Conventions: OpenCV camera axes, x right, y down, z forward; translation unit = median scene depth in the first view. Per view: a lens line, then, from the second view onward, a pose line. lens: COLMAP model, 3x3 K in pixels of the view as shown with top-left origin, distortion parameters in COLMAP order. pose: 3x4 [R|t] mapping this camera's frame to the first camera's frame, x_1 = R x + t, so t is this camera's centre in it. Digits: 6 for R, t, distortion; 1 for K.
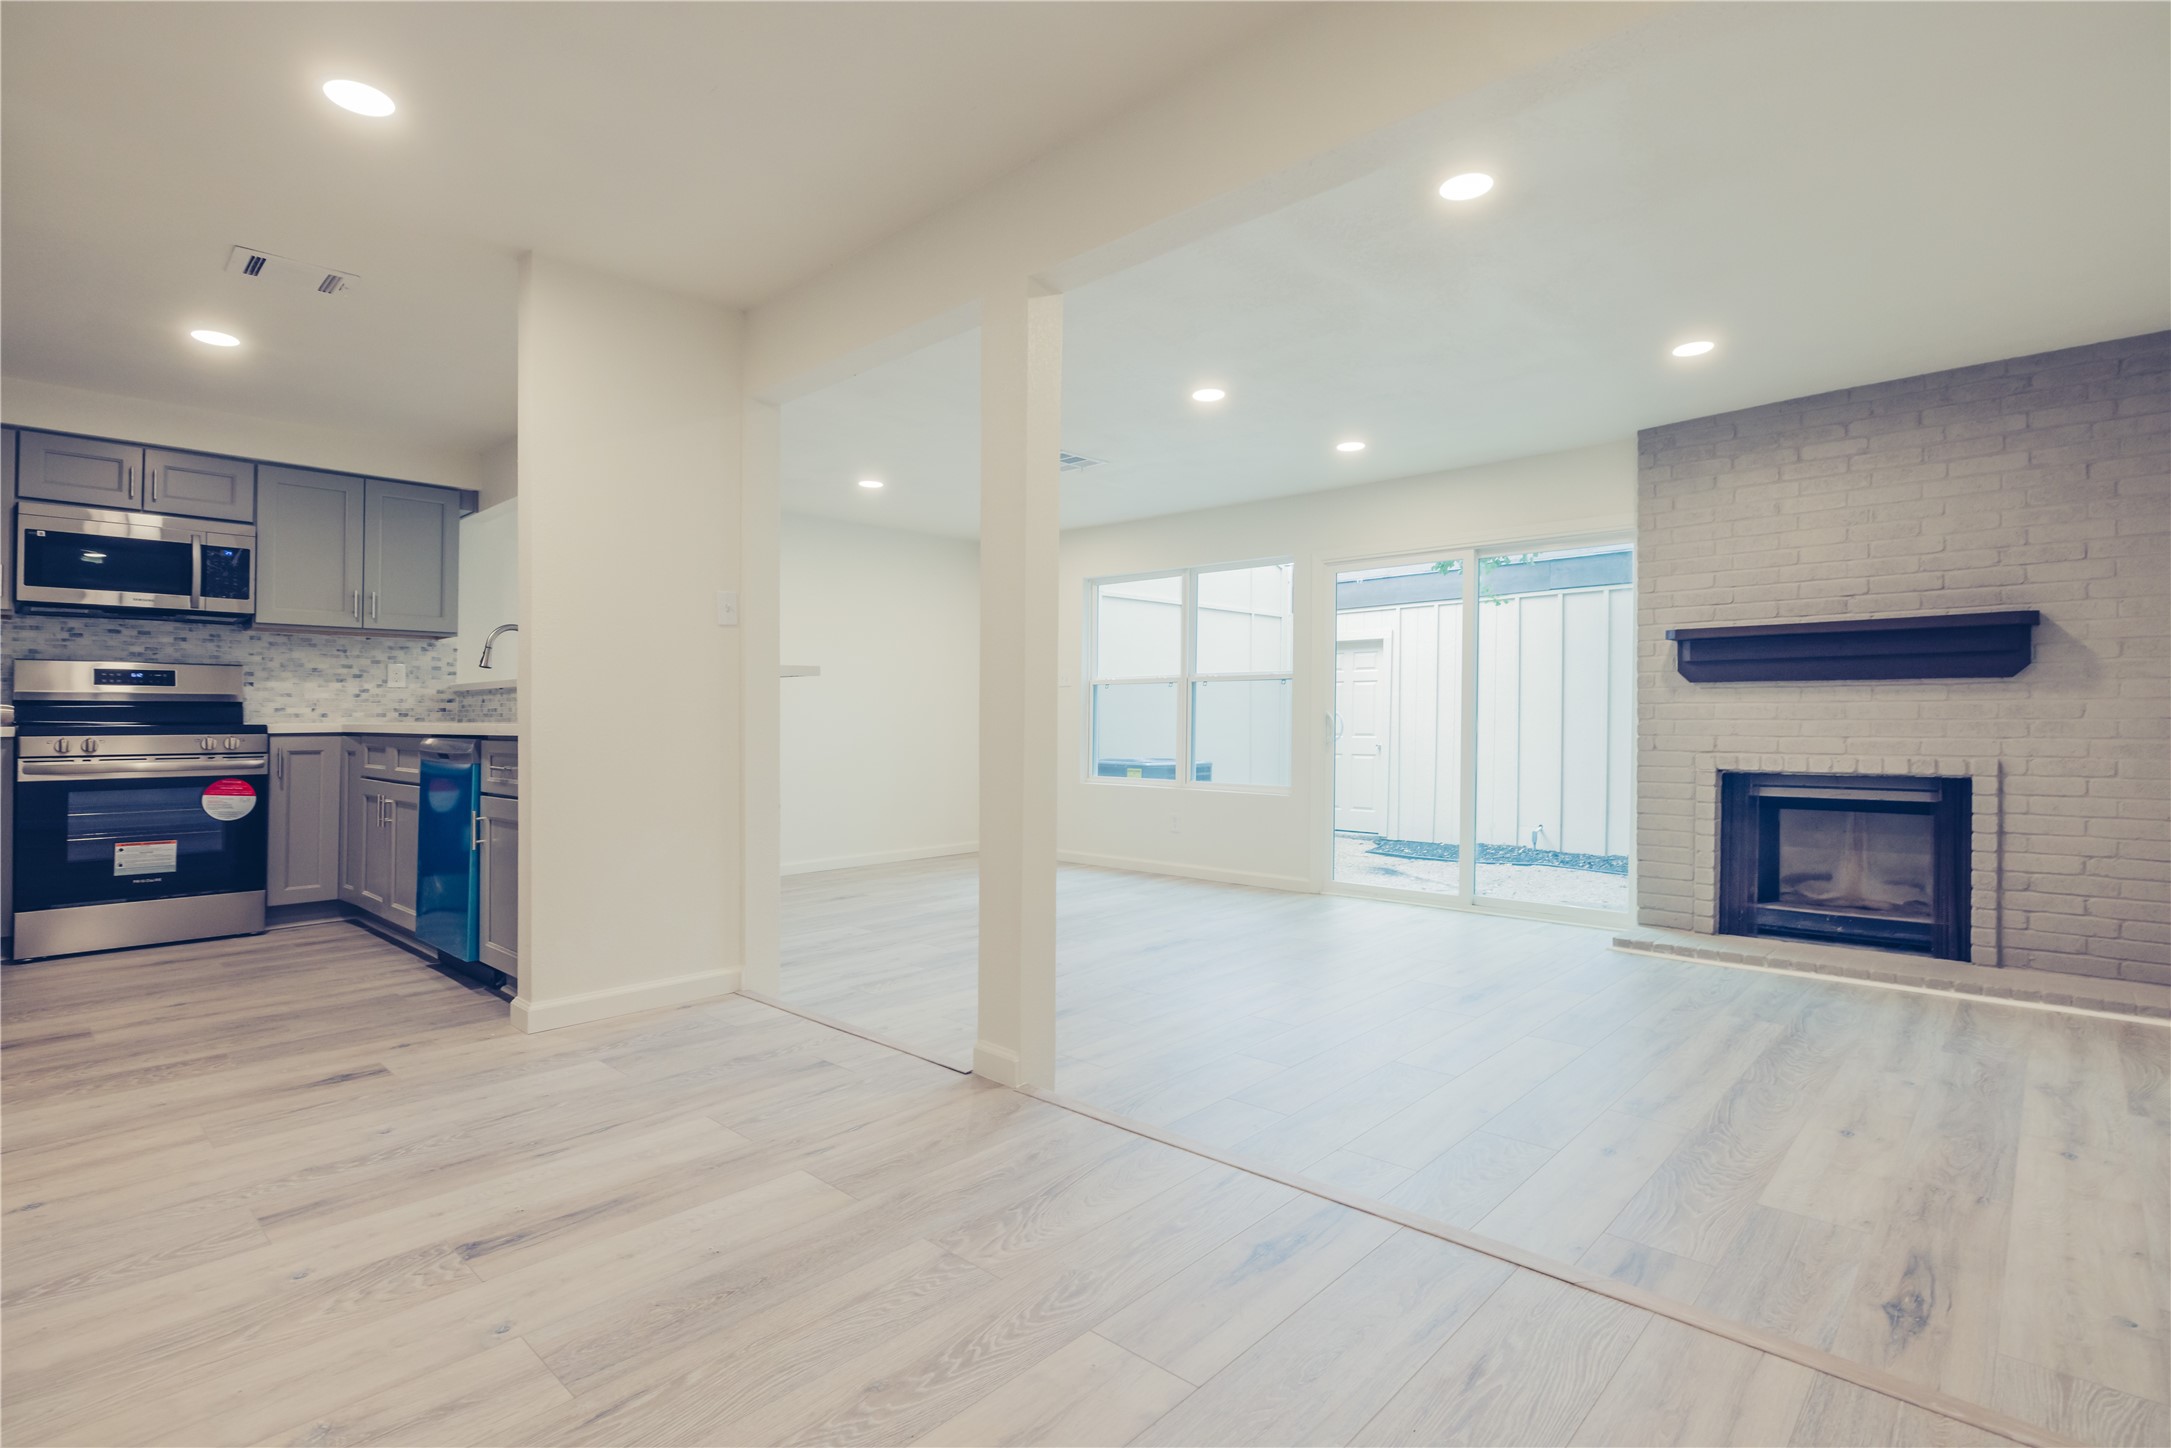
lens RADIAL K [[1028.2, 0, 979.6], [0, 1028.2, 691.0], [0, 0, 1]] dist [-0.006124, -0.000330]
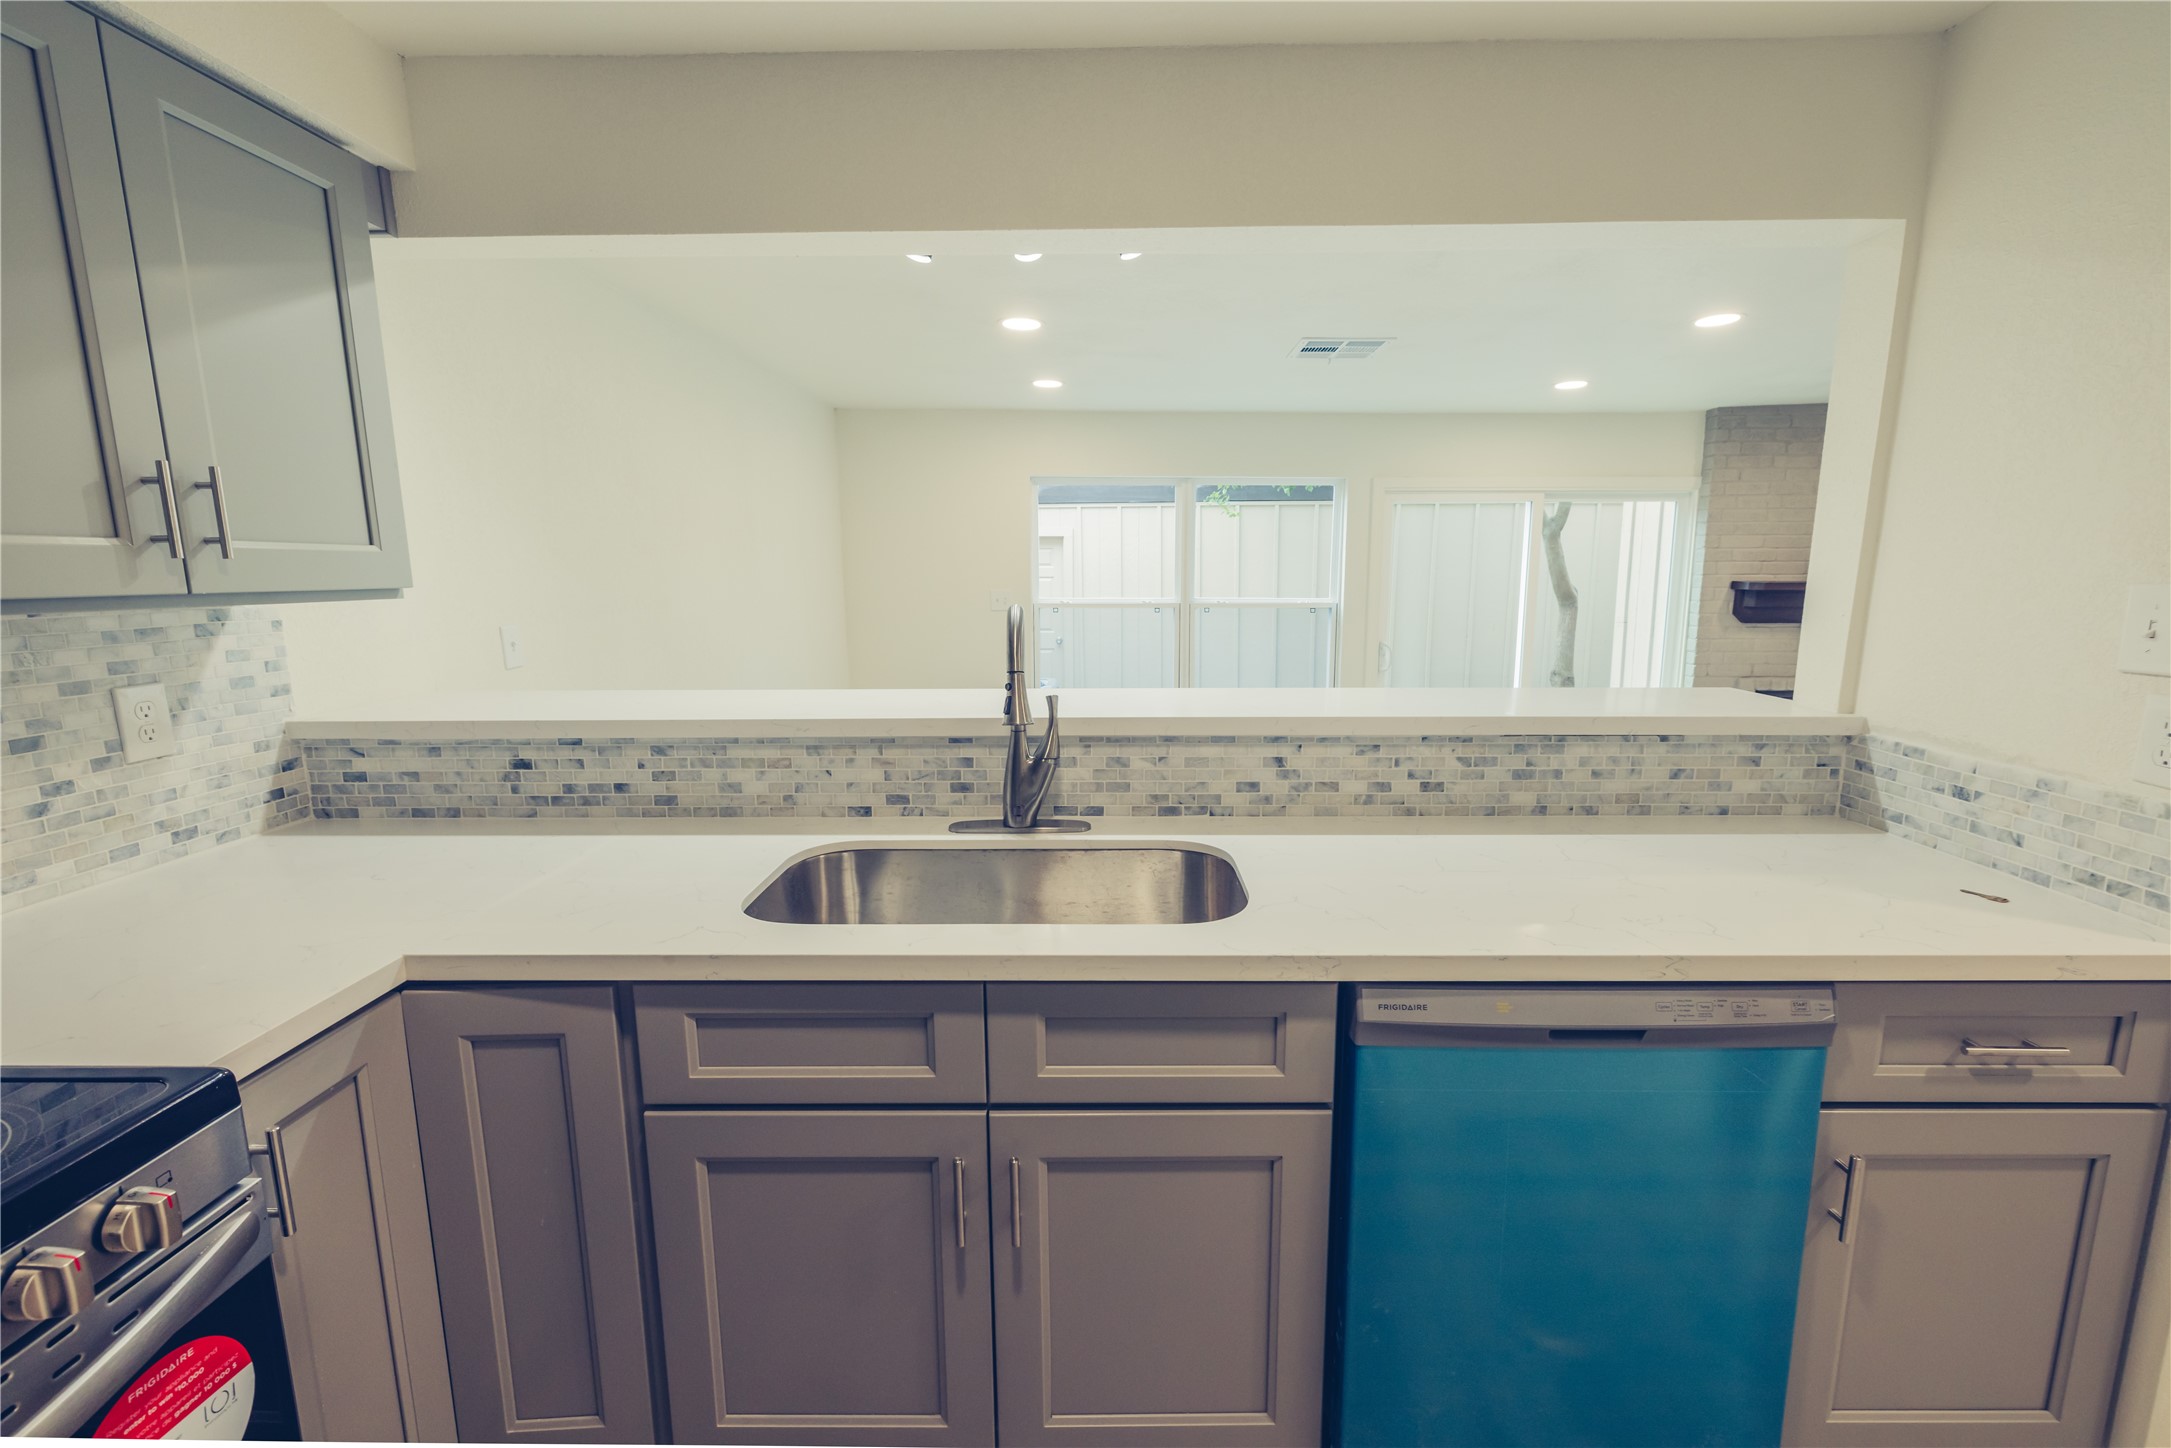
lens RADIAL K [[950.2, 0, 1088.2], [0, 950.2, 726.5], [0, 0, 1]] dist [-0.000941, -0.000263]
pose [[0.707977, -0.121529, 0.695700, -0.658545], [-0.006338, 0.983950, 0.178332, -0.079721], [-0.706207, -0.130664, 0.695844, 0.678885]]
